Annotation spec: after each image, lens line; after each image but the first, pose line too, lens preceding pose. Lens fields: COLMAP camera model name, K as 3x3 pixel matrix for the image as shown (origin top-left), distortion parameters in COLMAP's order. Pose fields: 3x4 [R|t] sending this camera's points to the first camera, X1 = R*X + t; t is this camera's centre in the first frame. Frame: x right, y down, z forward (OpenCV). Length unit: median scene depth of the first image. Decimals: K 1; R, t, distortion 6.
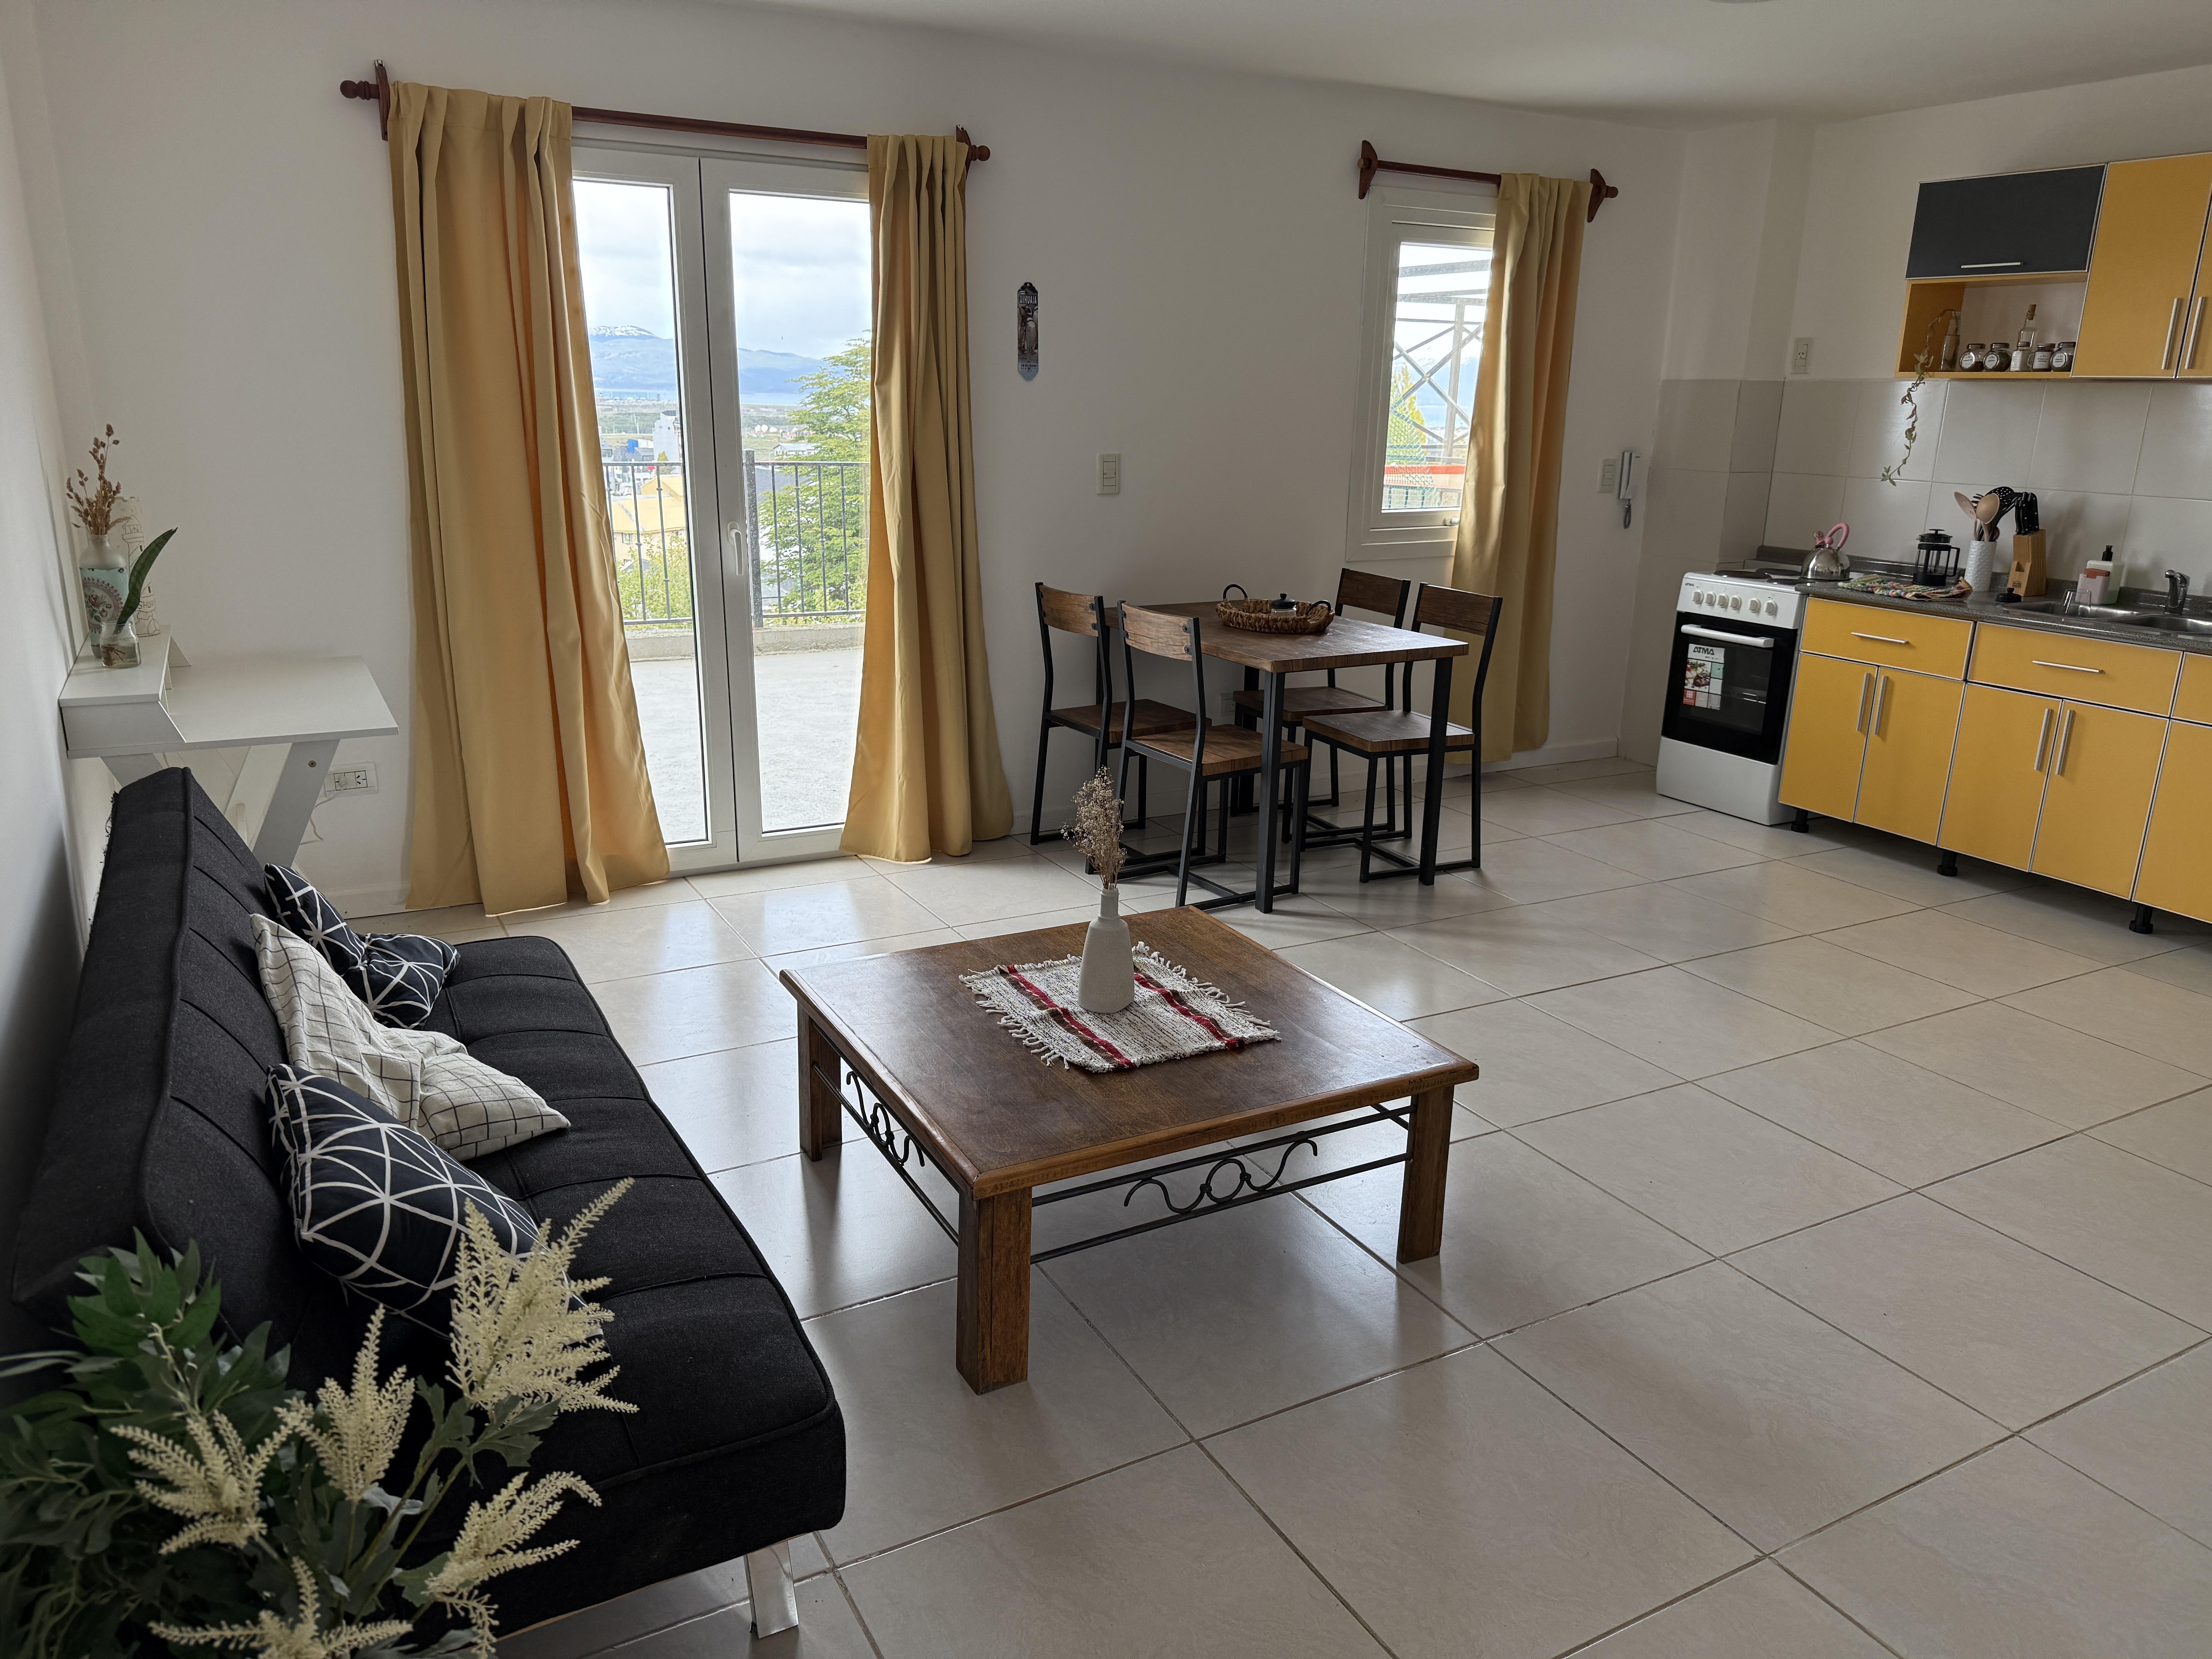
lens RADIAL K [[1543.2, 0, 1108.1], [0, 1543.2, 843.0], [0, 0, 1]] dist [0.134603, -0.199229]
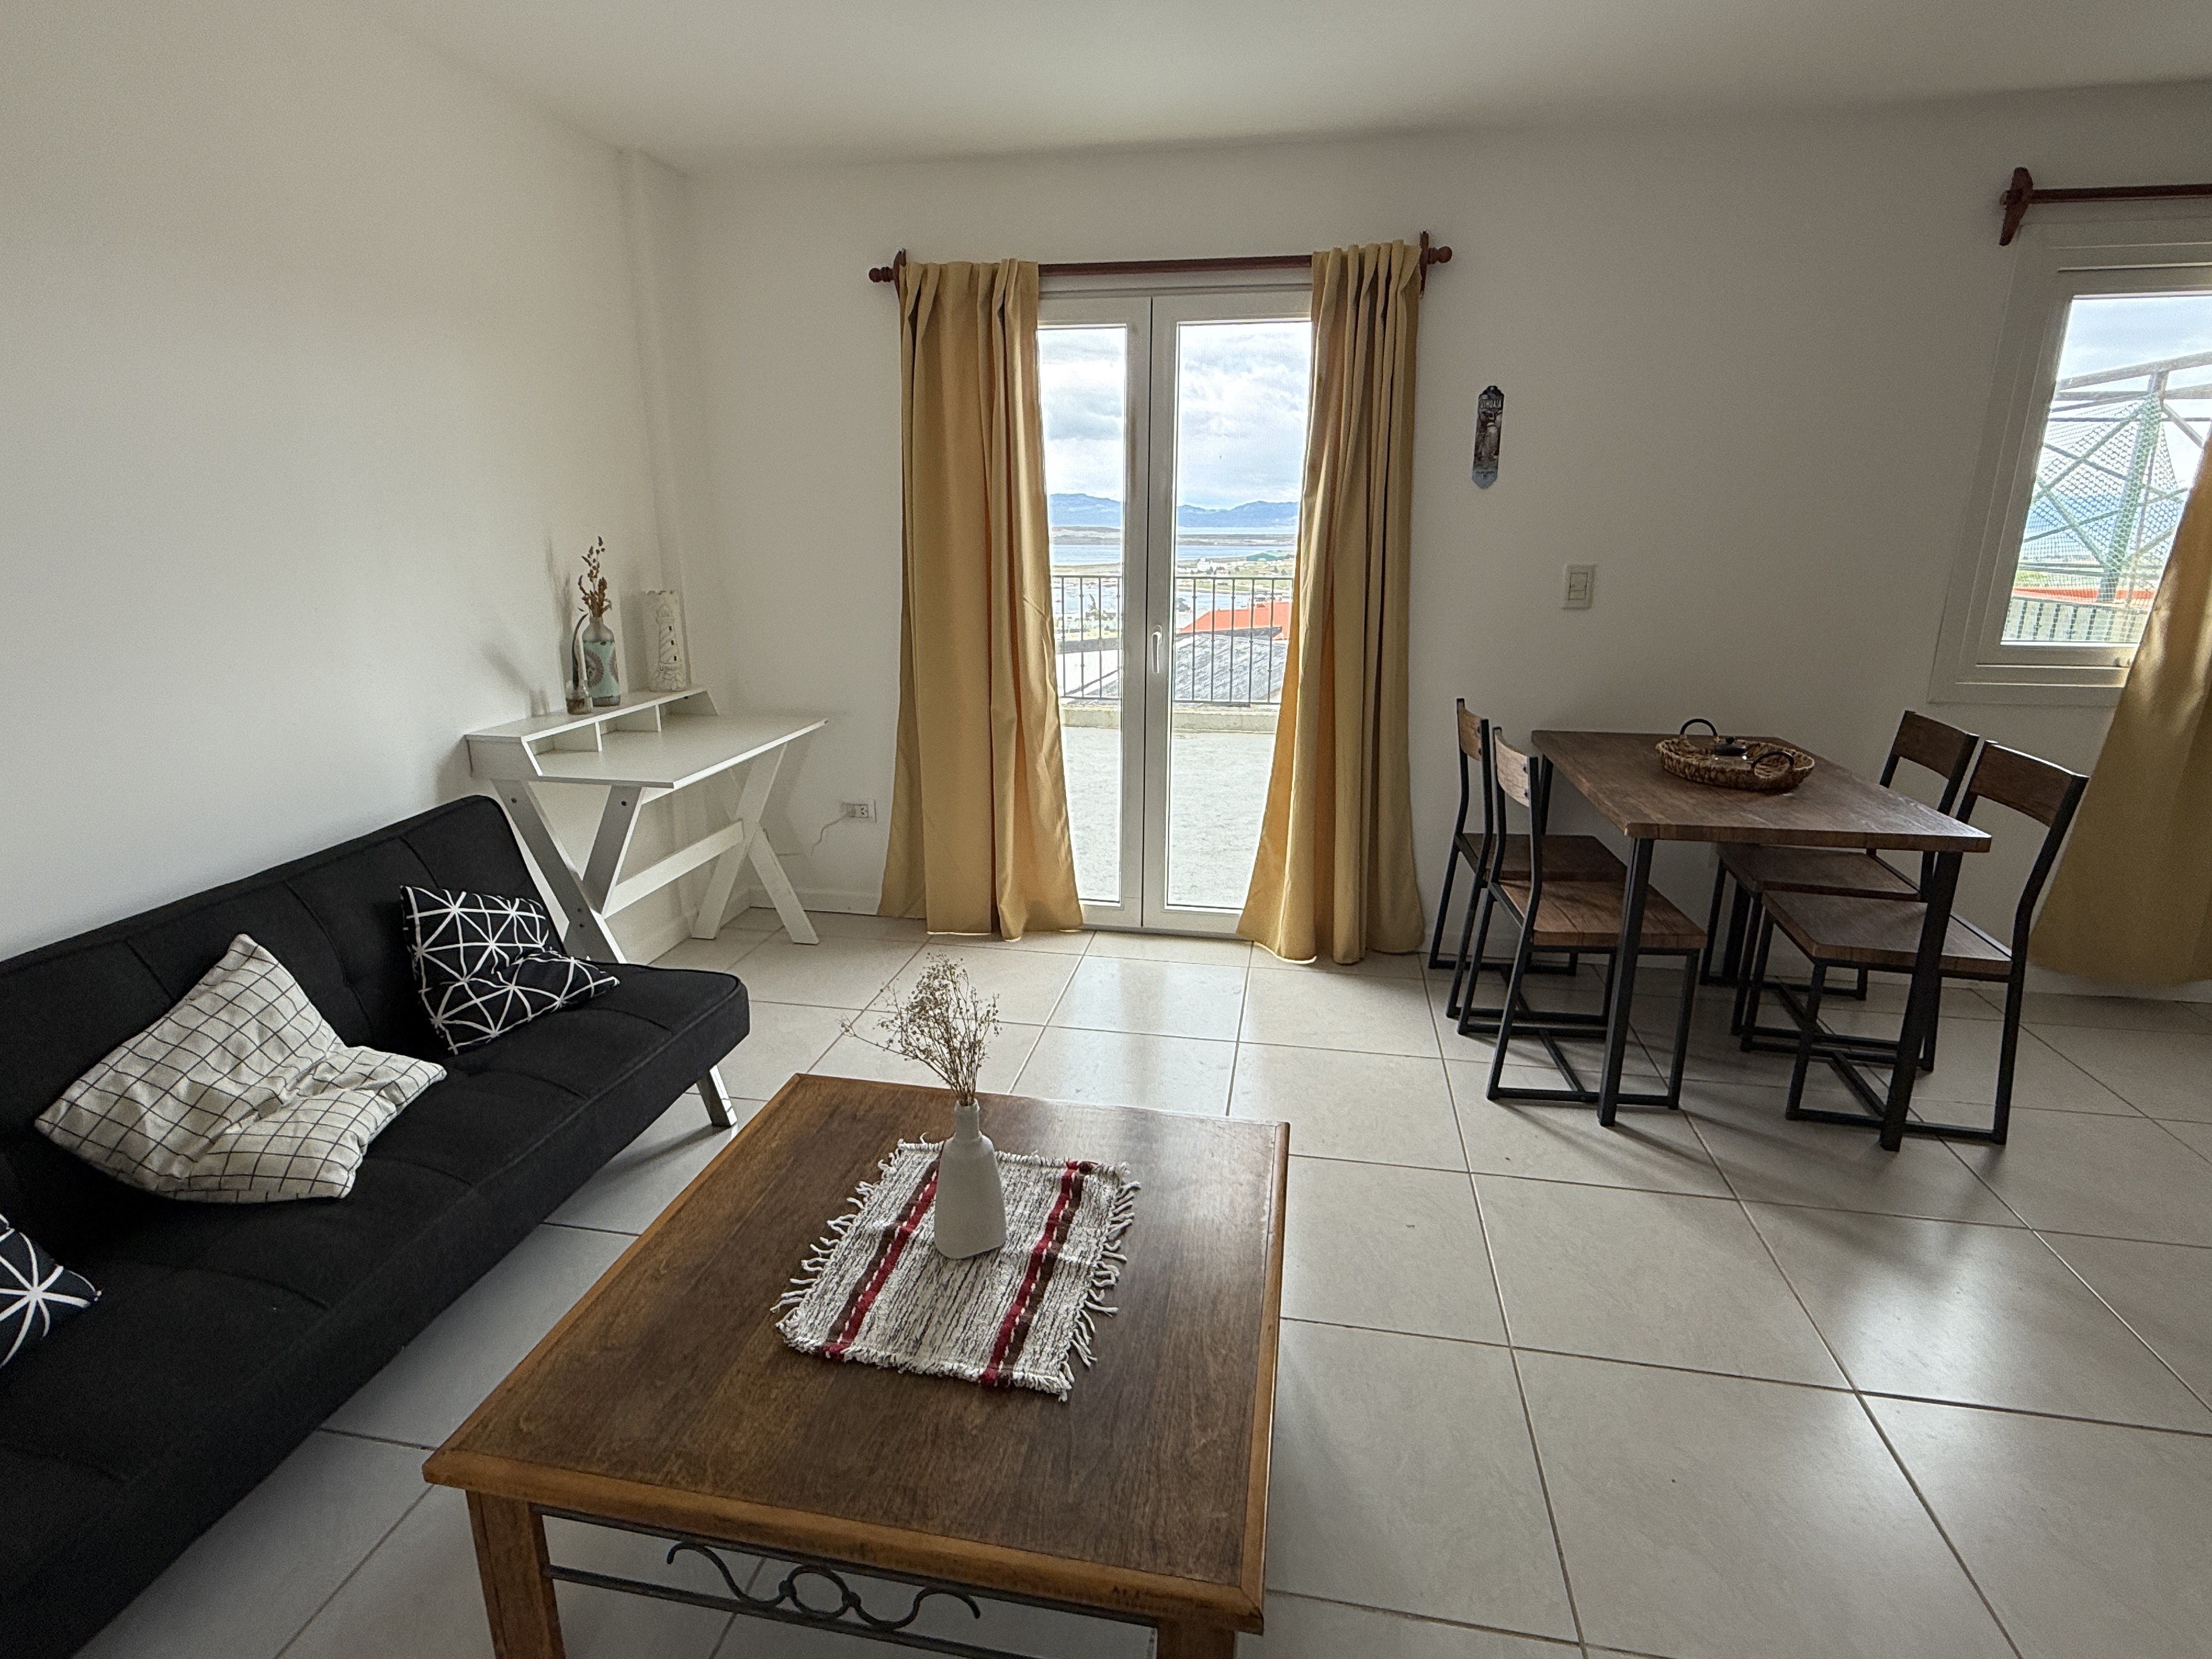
lens RADIAL K [[1117.9, 0, 1094.8], [0, 1117.9, 831.7], [0, 0, 1]] dist [0.001437, 0.001472]
pose [[0.772516, 0.151989, -0.616537, 0.227602], [-0.163604, 0.985793, 0.038024, -0.082785], [0.613557, 0.071493, 0.786407, 0.355397]]
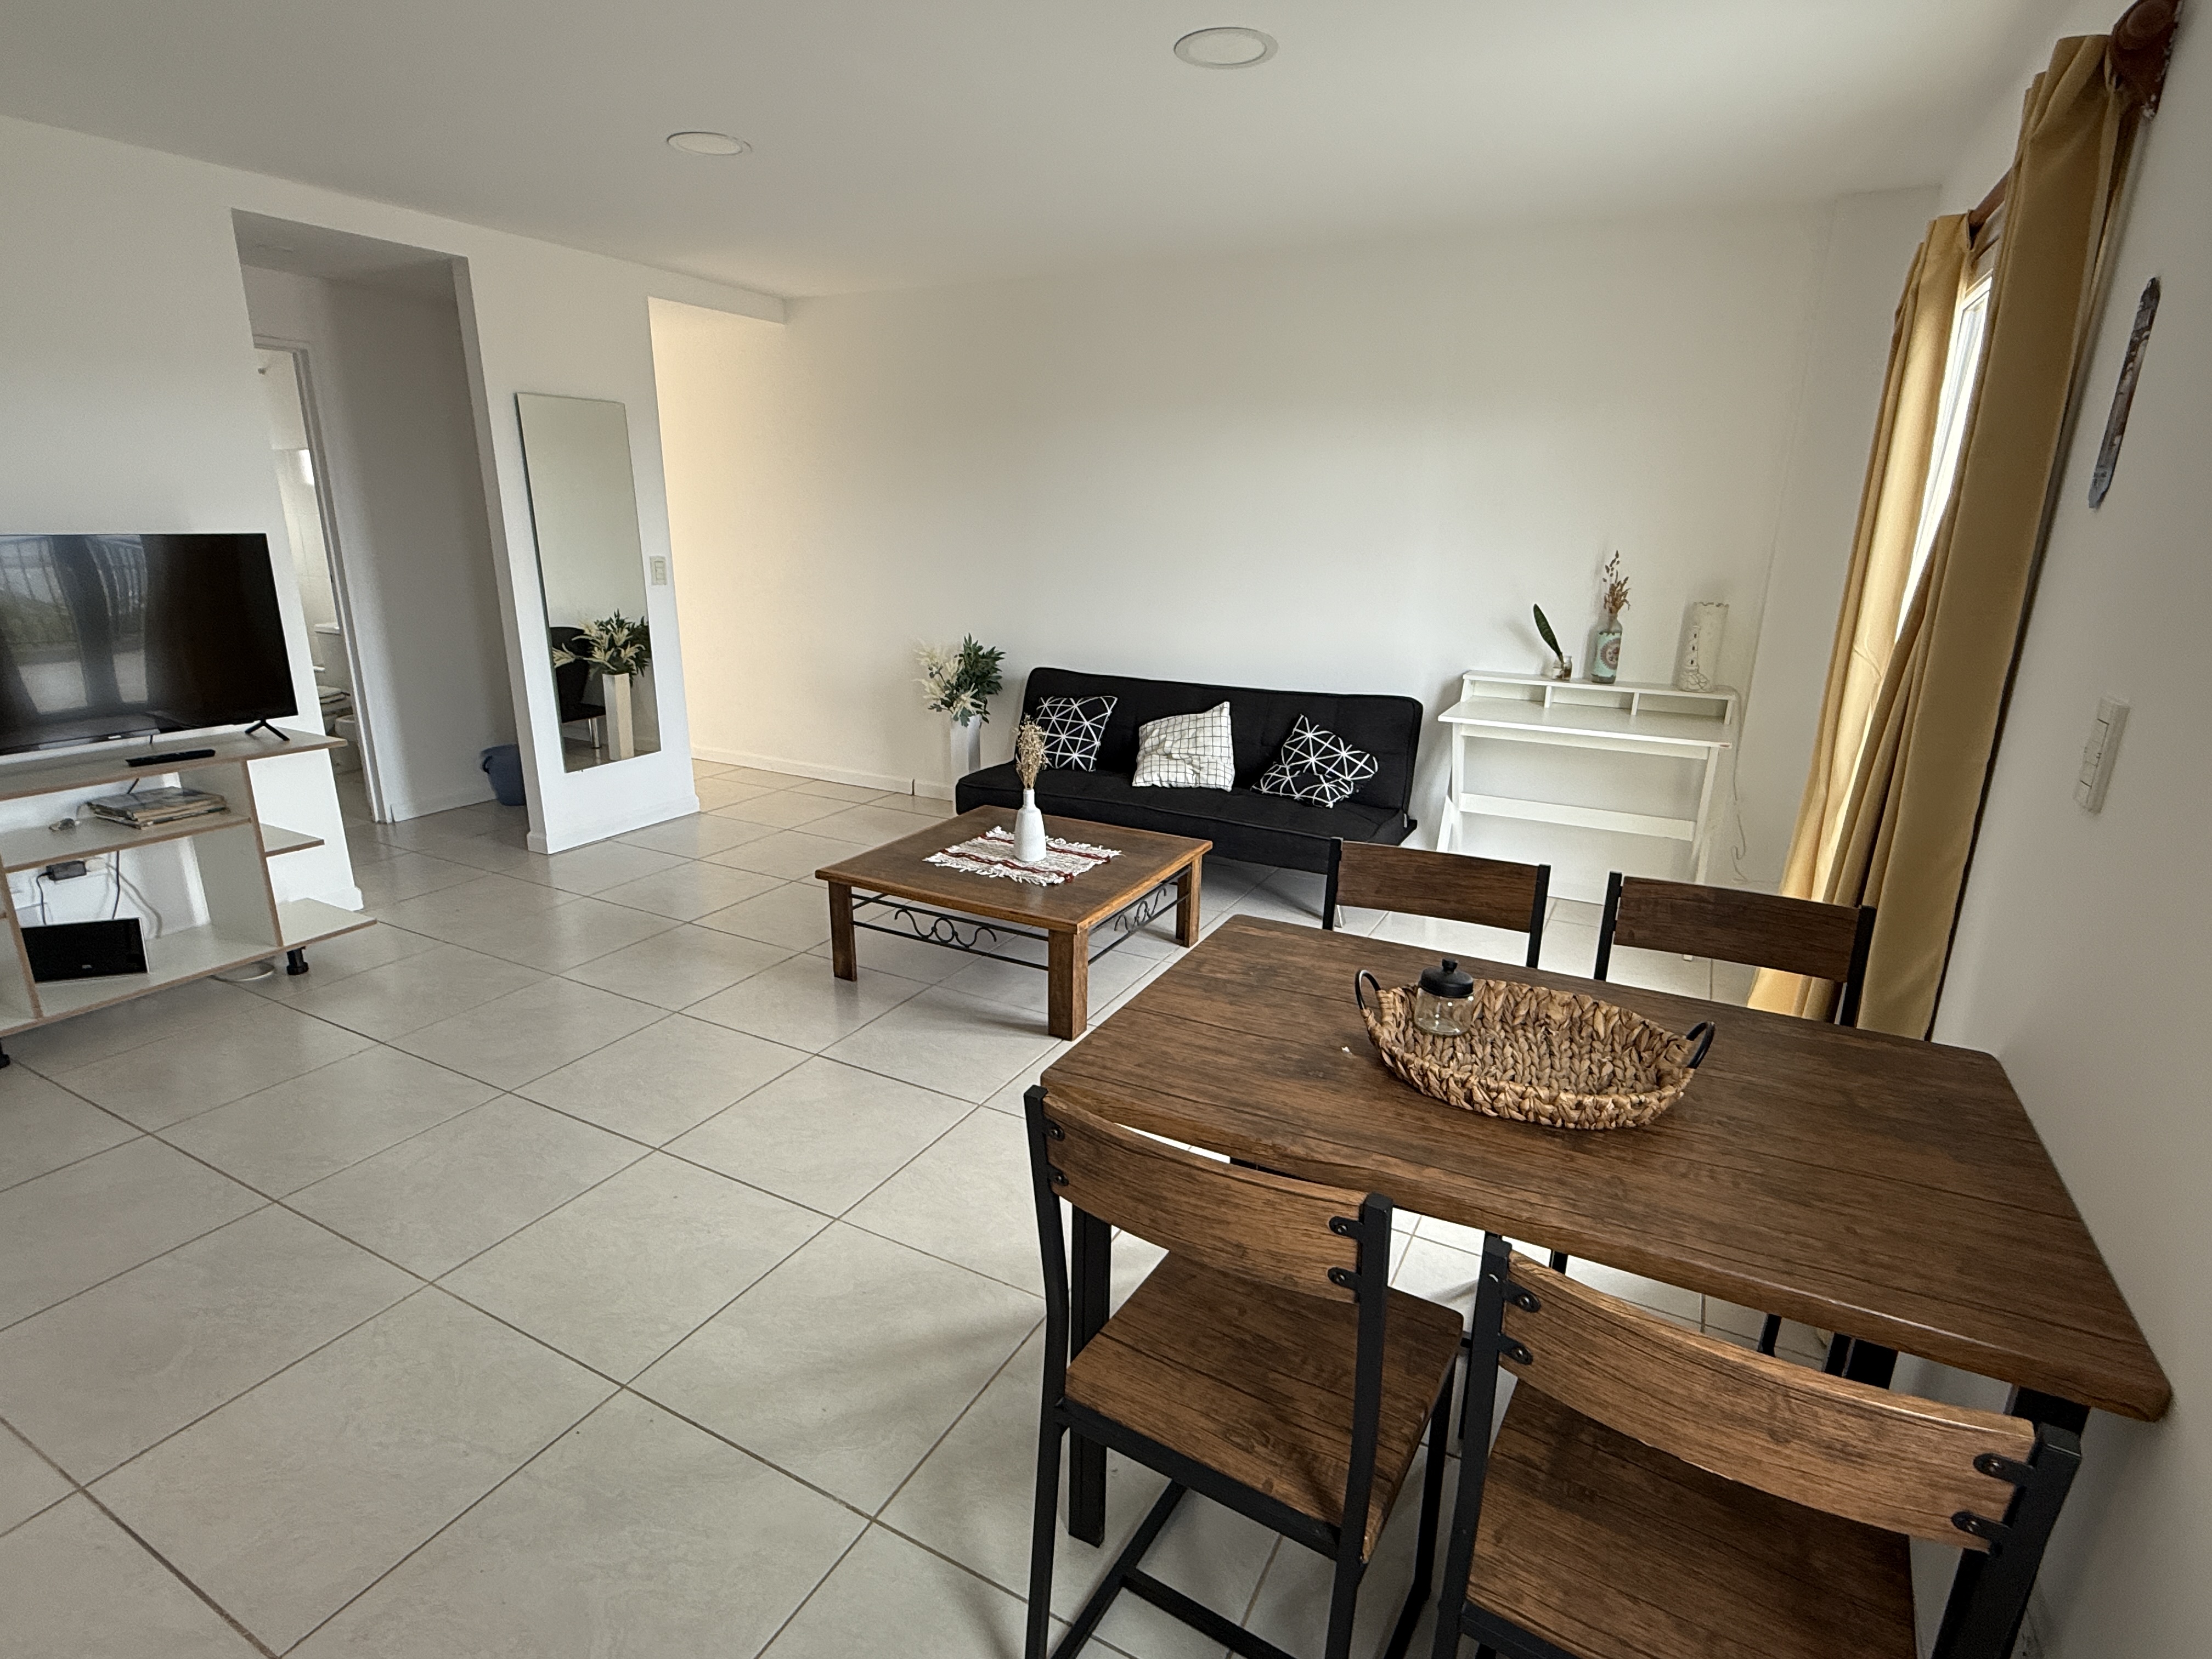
lens RADIAL K [[1117.9, 0, 1094.8], [0, 1117.9, 831.7], [0, 0, 1]] dist [0.001437, 0.001472]
pose [[-0.837180, 0.119871, -0.533630, 0.375700], [-0.184008, 0.857077, 0.481207, -0.335405], [0.515045, 0.501048, -0.695471, 1.178297]]
